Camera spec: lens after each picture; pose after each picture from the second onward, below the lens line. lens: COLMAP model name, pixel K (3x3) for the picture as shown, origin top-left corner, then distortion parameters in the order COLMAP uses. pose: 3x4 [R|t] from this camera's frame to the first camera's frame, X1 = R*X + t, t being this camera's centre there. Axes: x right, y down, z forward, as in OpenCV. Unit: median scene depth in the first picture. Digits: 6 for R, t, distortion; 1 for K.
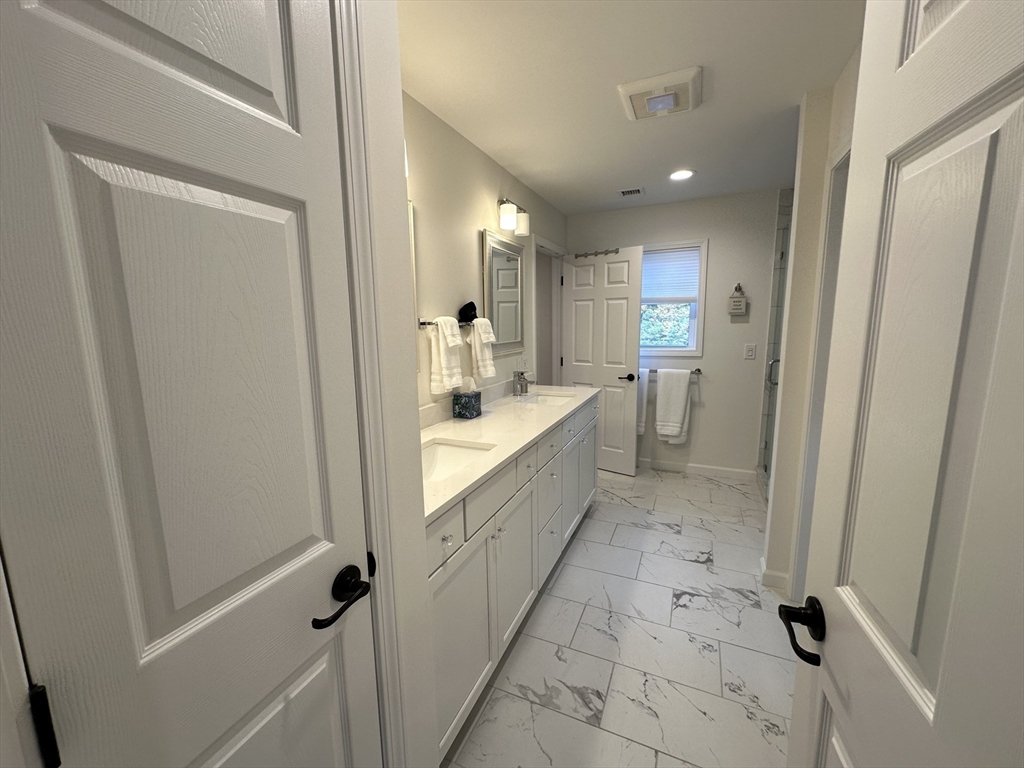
lens RADIAL K [[406.4, 0, 517.4], [0, 406.4, 384.9], [0, 0, 1]] dist [-0.000498, 0.000008]
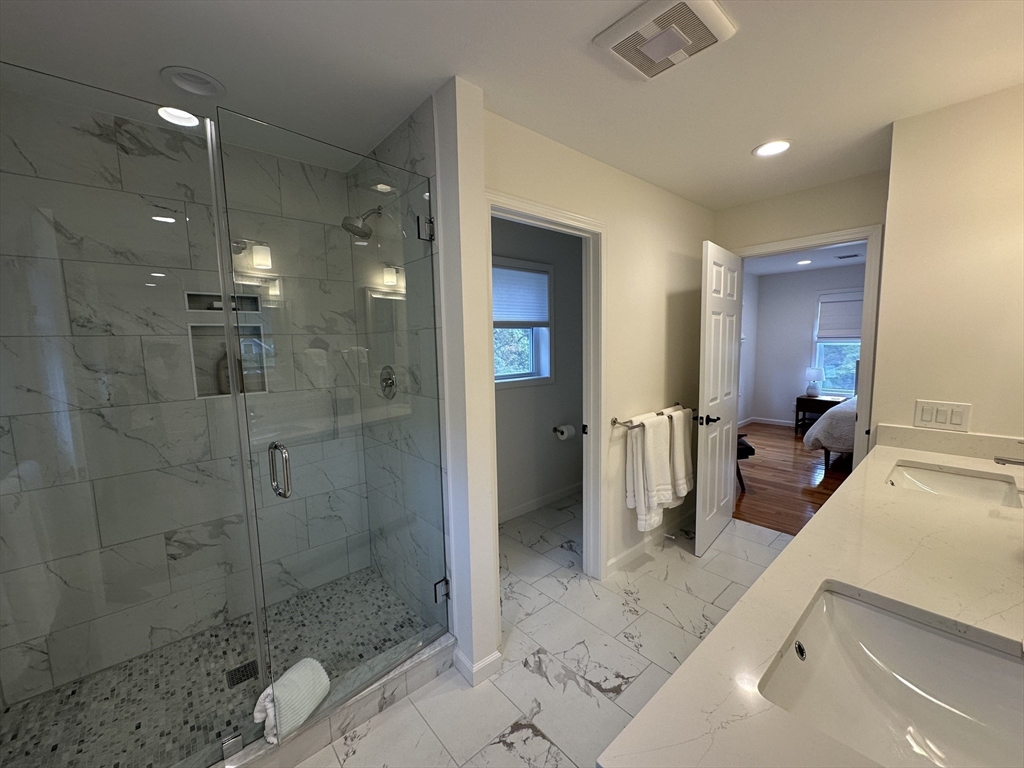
lens RADIAL K [[406.4, 0, 517.4], [0, 406.4, 384.9], [0, 0, 1]] dist [-0.000498, 0.000008]
pose [[-0.907607, -0.011625, 0.419661, 0.244042], [0.097309, 0.966569, 0.237225, -0.273463], [-0.408389, 0.256144, -0.876133, 1.639901]]
